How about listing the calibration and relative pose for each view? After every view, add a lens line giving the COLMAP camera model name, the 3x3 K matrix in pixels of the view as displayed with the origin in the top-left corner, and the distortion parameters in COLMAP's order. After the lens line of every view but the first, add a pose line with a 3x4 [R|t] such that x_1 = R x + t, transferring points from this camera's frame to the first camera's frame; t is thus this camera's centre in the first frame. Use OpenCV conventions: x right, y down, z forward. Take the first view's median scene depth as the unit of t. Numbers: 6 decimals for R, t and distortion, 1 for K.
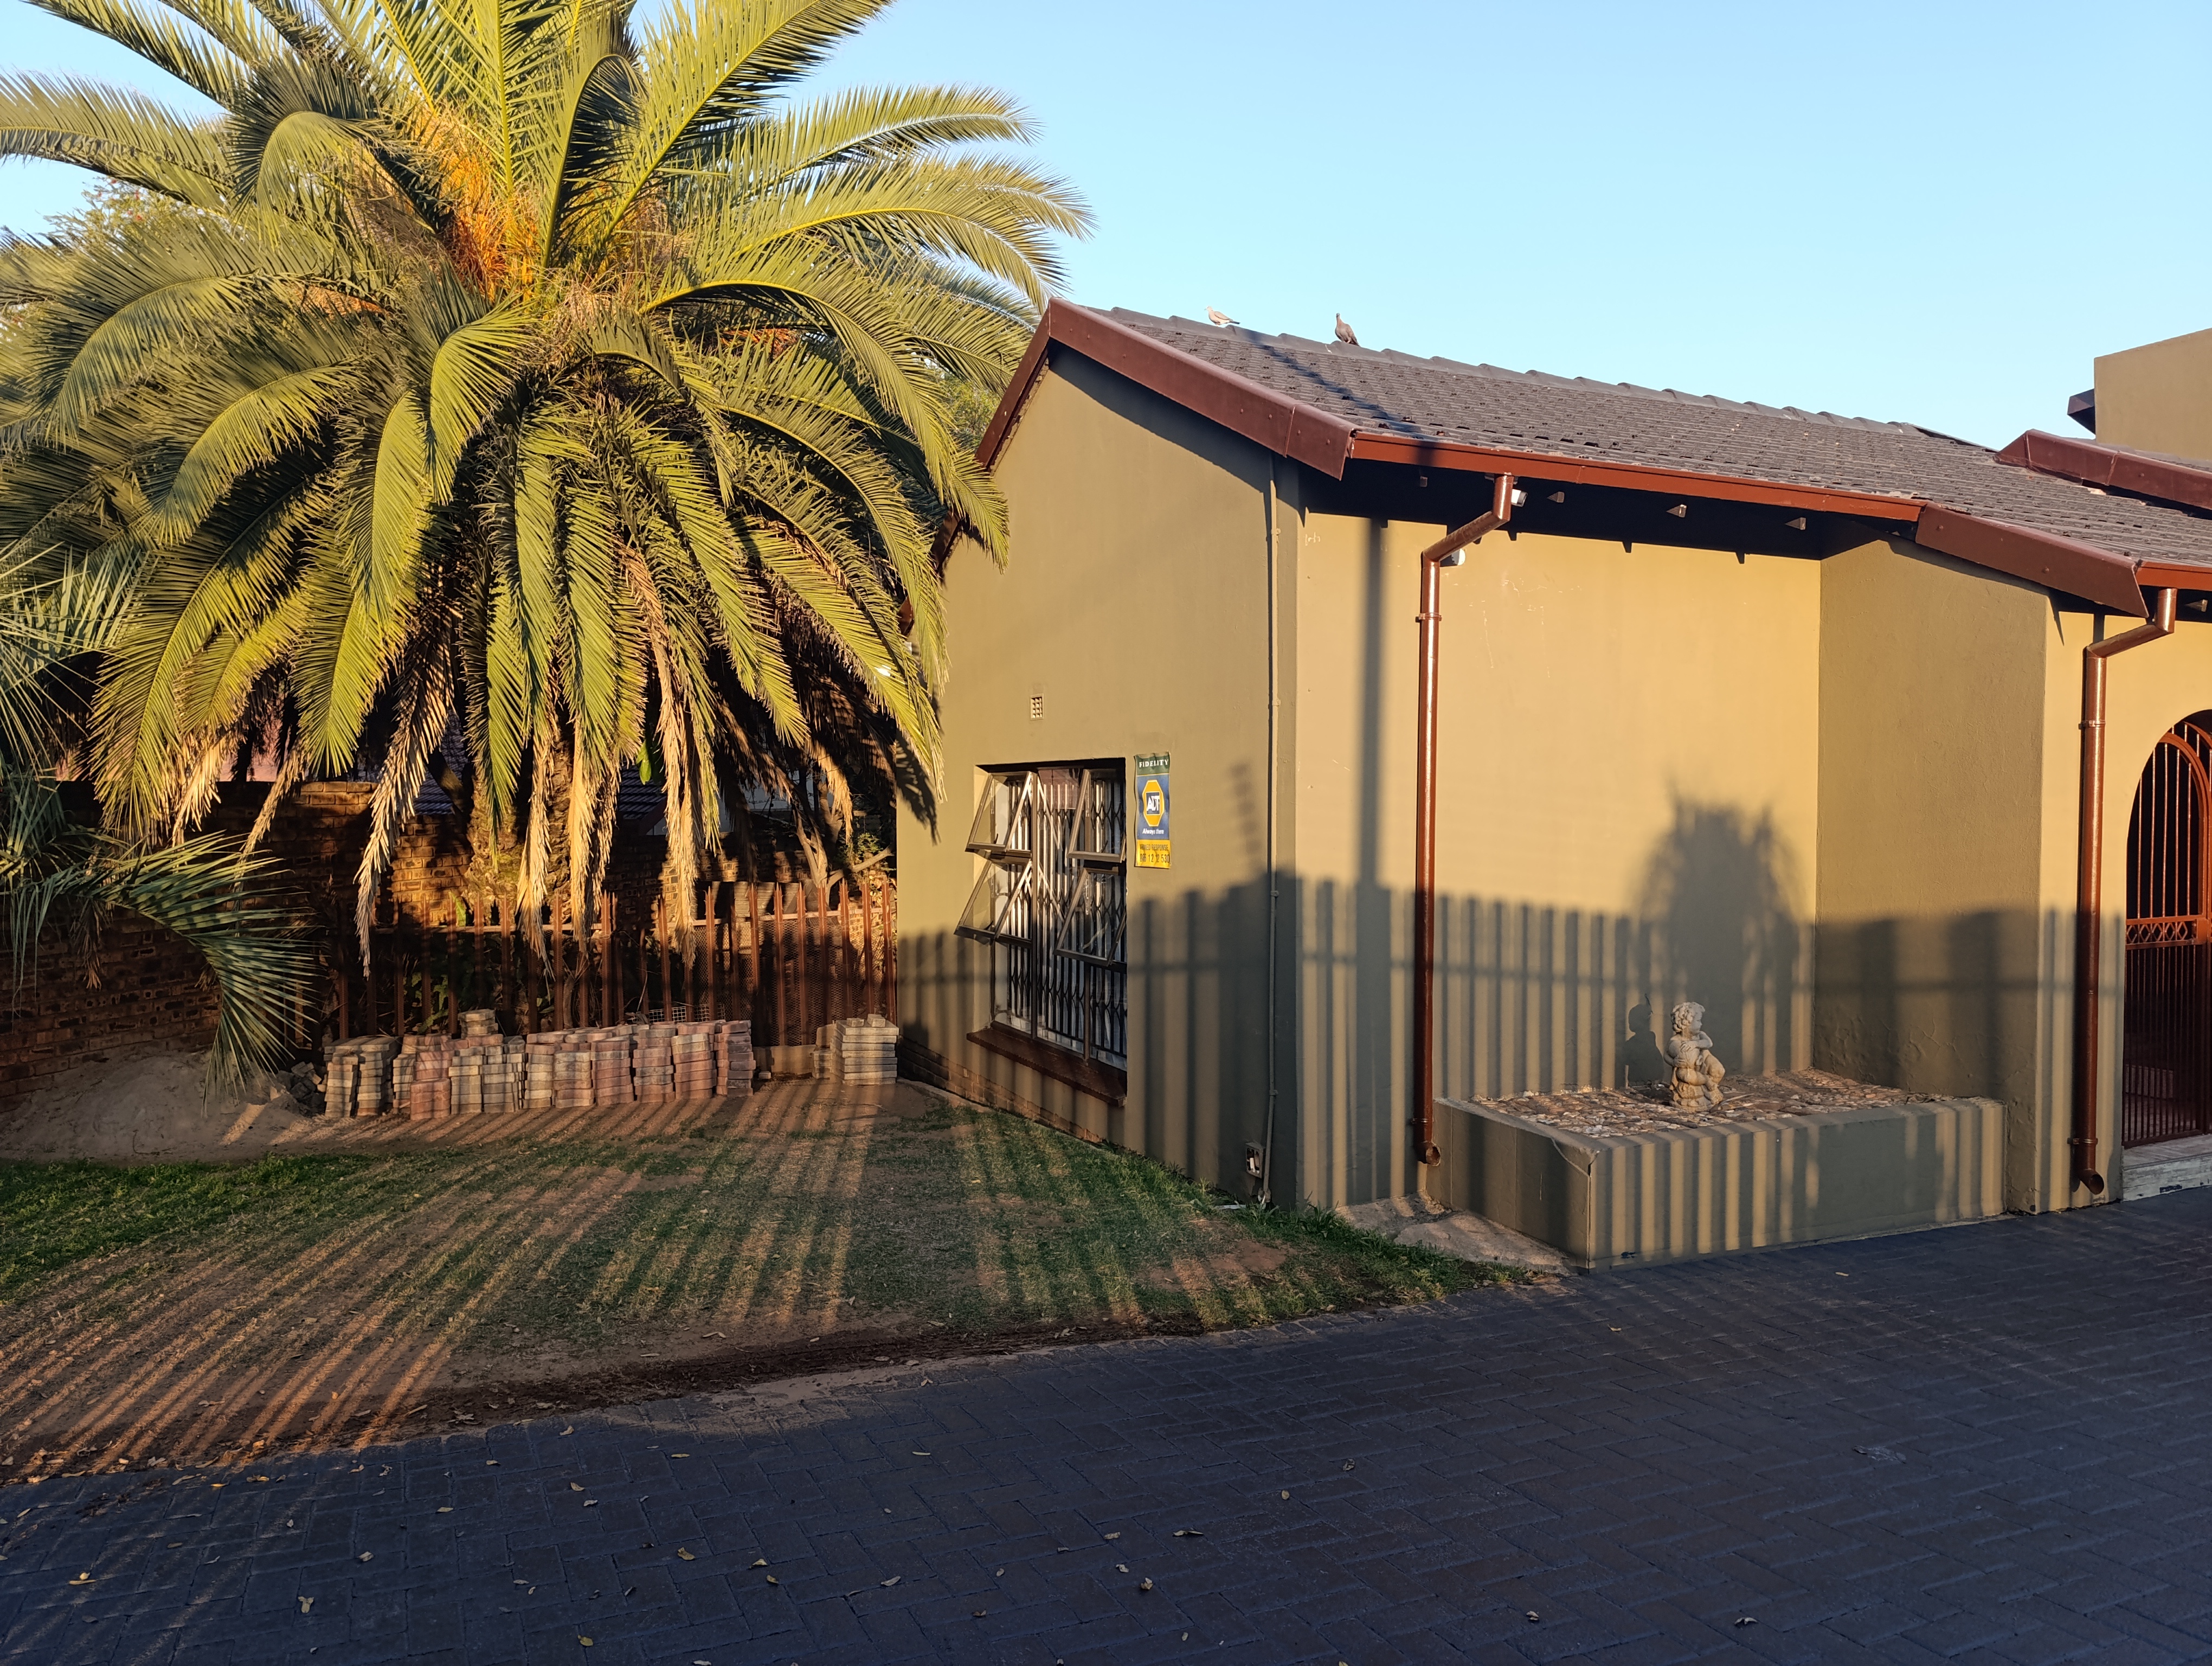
lens RADIAL K [[1517.3, 0, 1116.1], [0, 1517.3, 844.2], [0, 0, 1]] dist [0.038266, -0.042076]
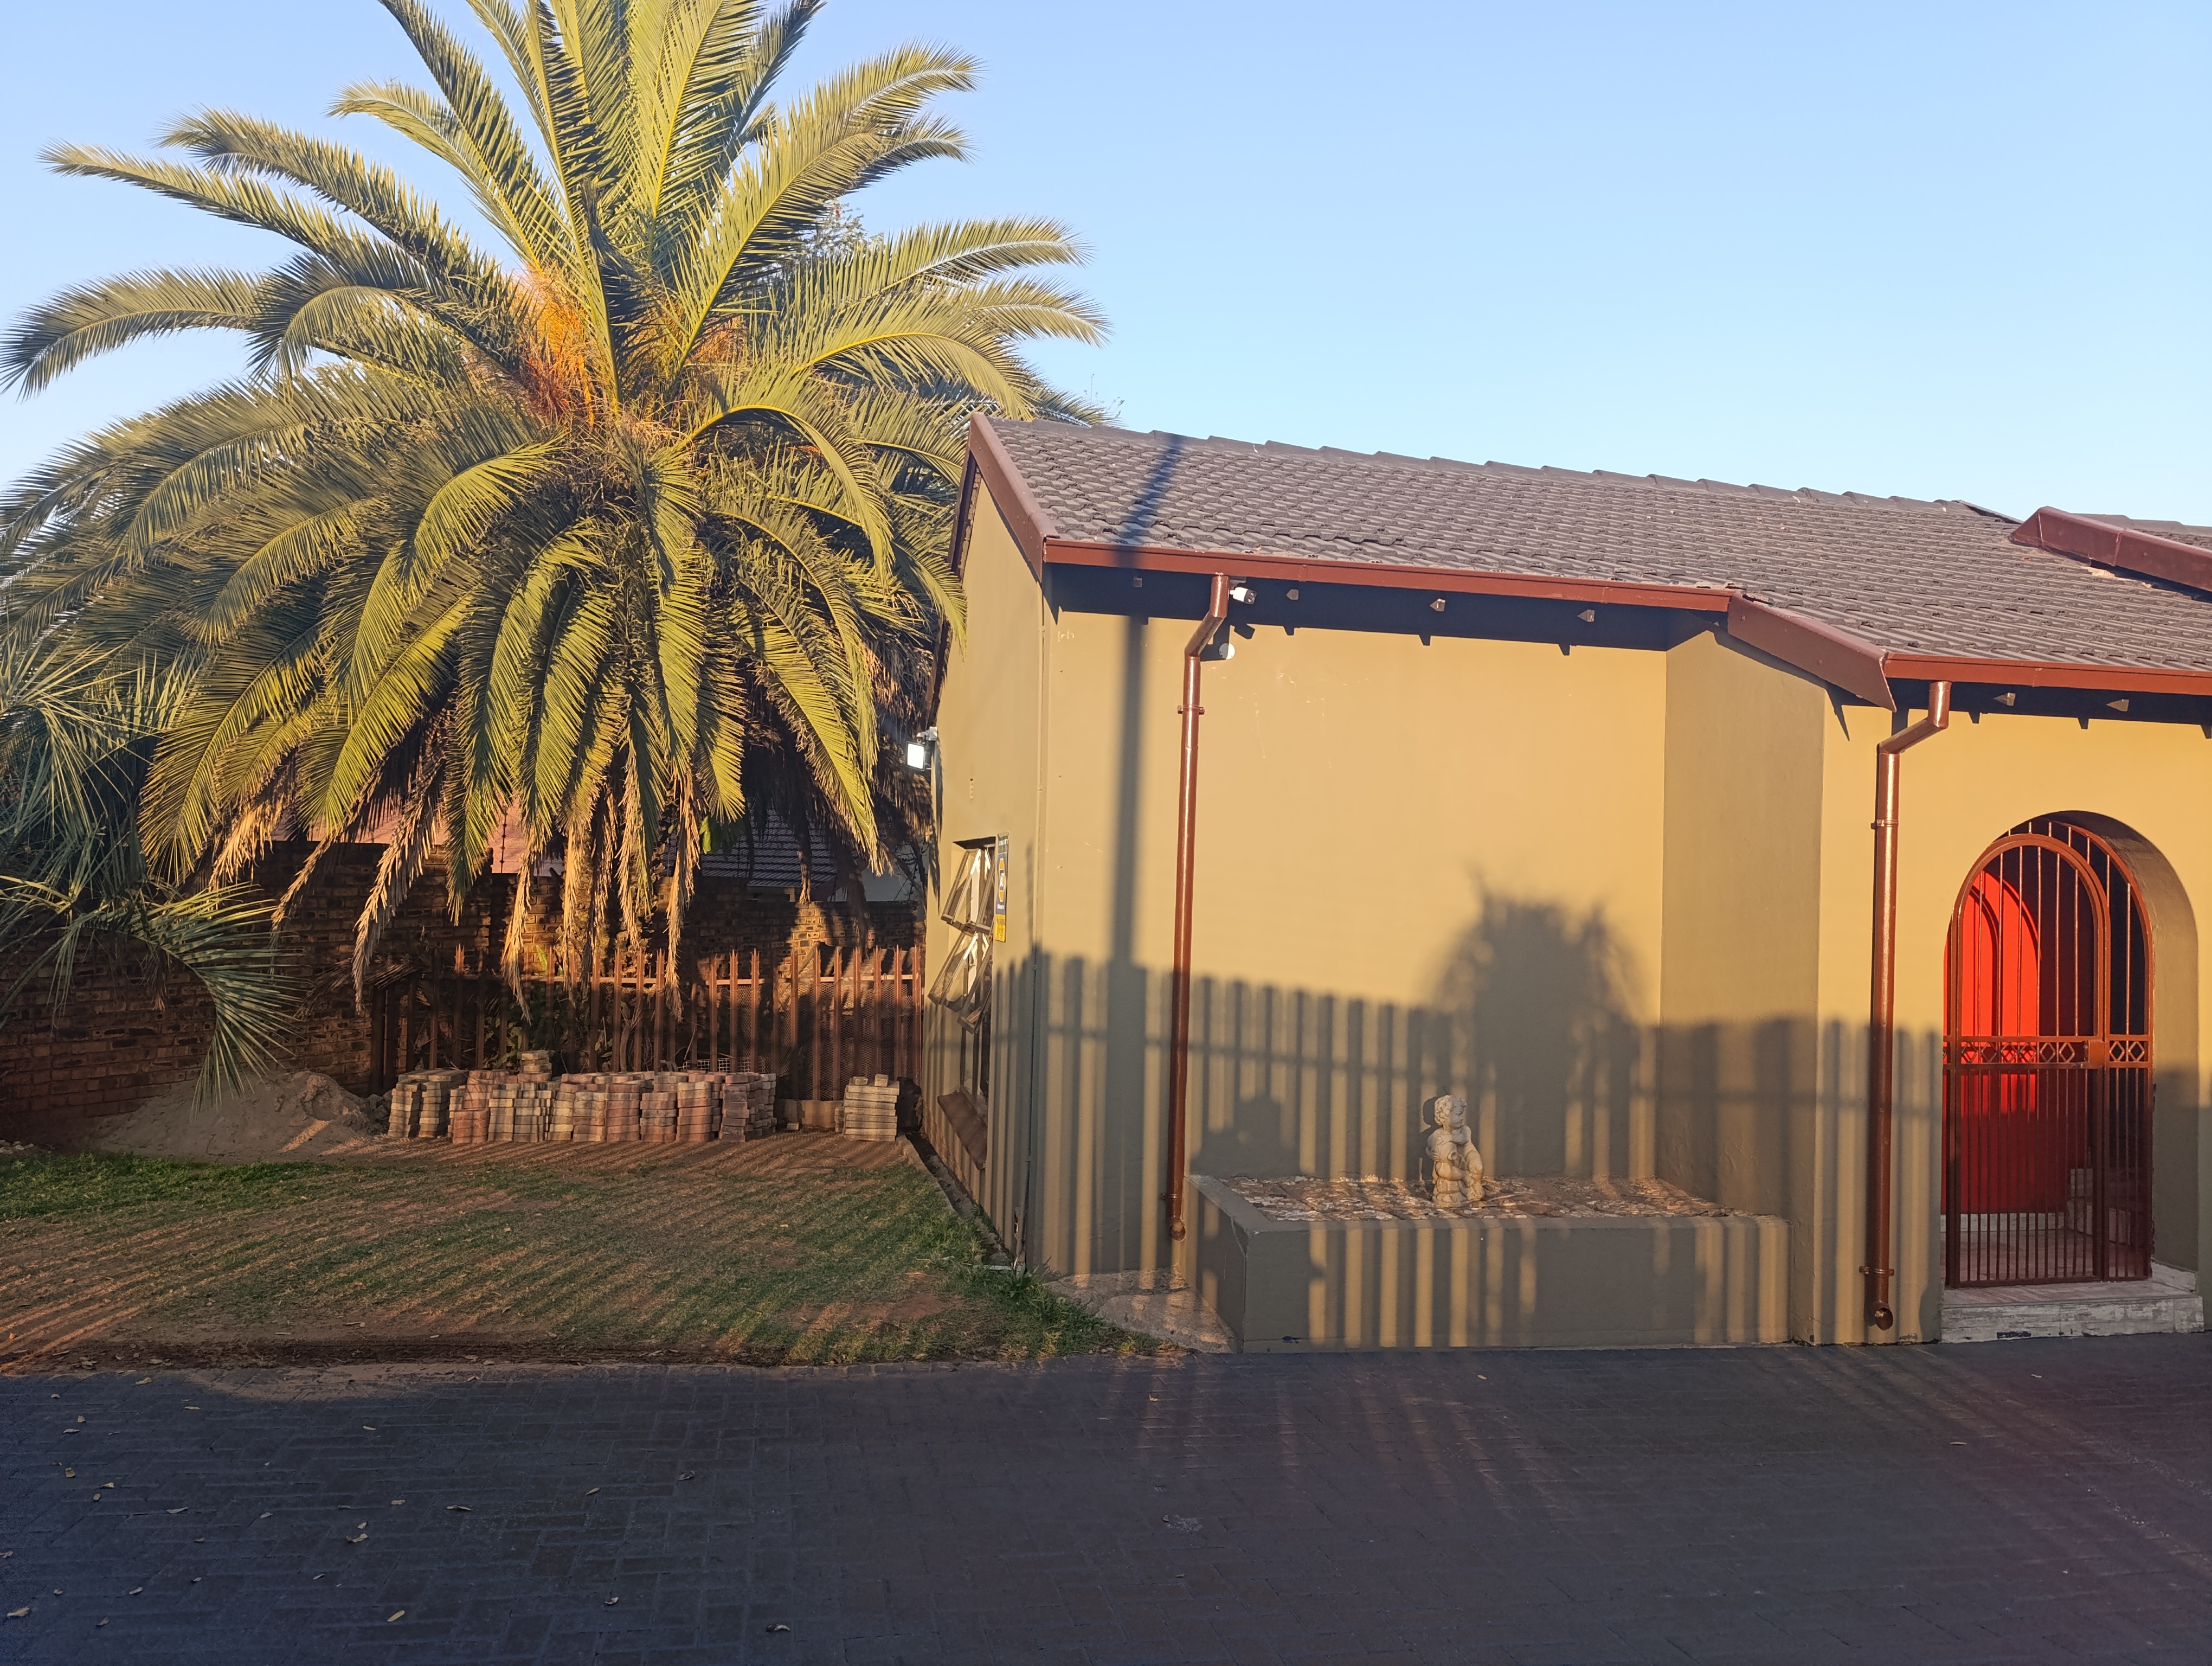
lens RADIAL K [[1517.3, 0, 1116.1], [0, 1517.3, 844.2], [0, 0, 1]] dist [0.038266, -0.042076]
pose [[0.975863, 0.022653, -0.217204, 0.349664], [-0.034231, 0.998178, -0.049693, -0.002755], [0.215682, 0.055929, 0.974861, -0.018495]]
